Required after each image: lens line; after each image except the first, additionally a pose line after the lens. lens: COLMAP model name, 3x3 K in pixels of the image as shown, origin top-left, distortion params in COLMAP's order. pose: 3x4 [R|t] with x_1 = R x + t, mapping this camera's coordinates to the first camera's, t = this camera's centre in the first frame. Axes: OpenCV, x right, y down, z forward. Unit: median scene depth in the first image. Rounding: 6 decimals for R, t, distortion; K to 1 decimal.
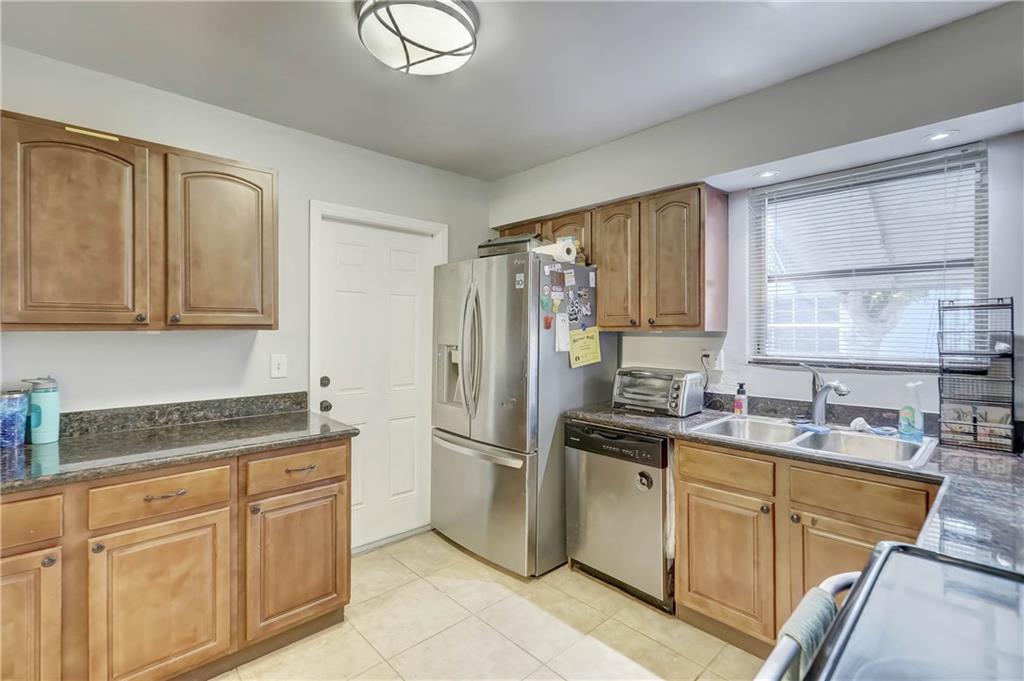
lens RADIAL K [[467.7, 0, 516.5], [0, 467.7, 329.7], [0, 0, 1]] dist [0.009379, 0.000190]
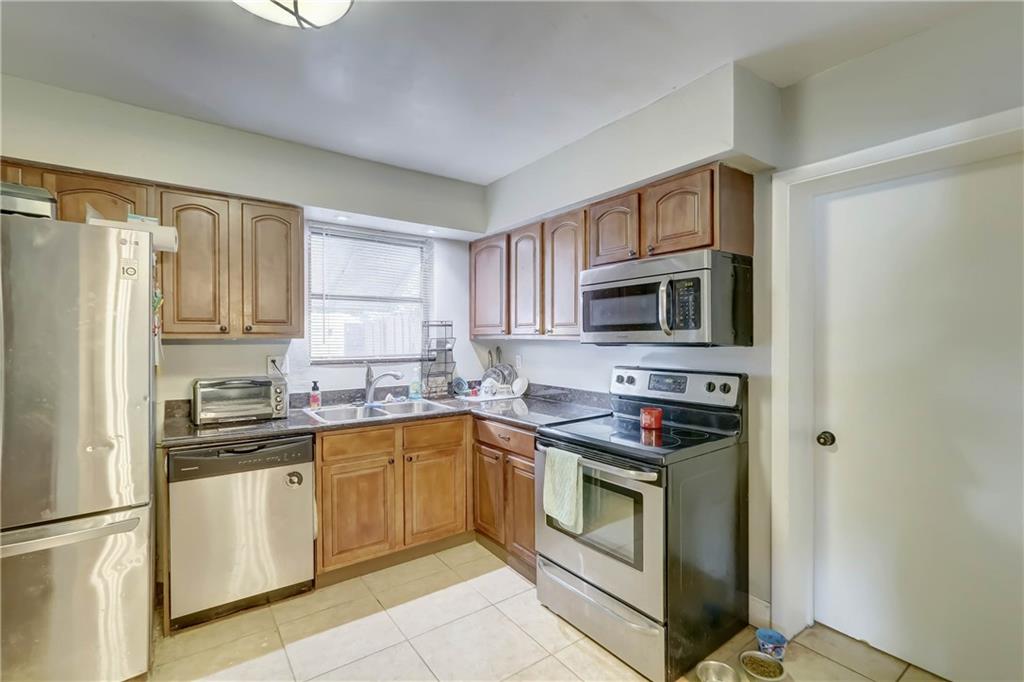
lens RADIAL K [[467.7, 0, 512.3], [0, 467.7, 339.9], [0, 0, 1]] dist [0.009379, 0.000190]
pose [[0.131138, -0.005055, 0.991351, -0.723965], [-0.000533, 0.999986, 0.005170, 0.000467], [-0.991364, -0.001206, 0.131134, 0.376553]]
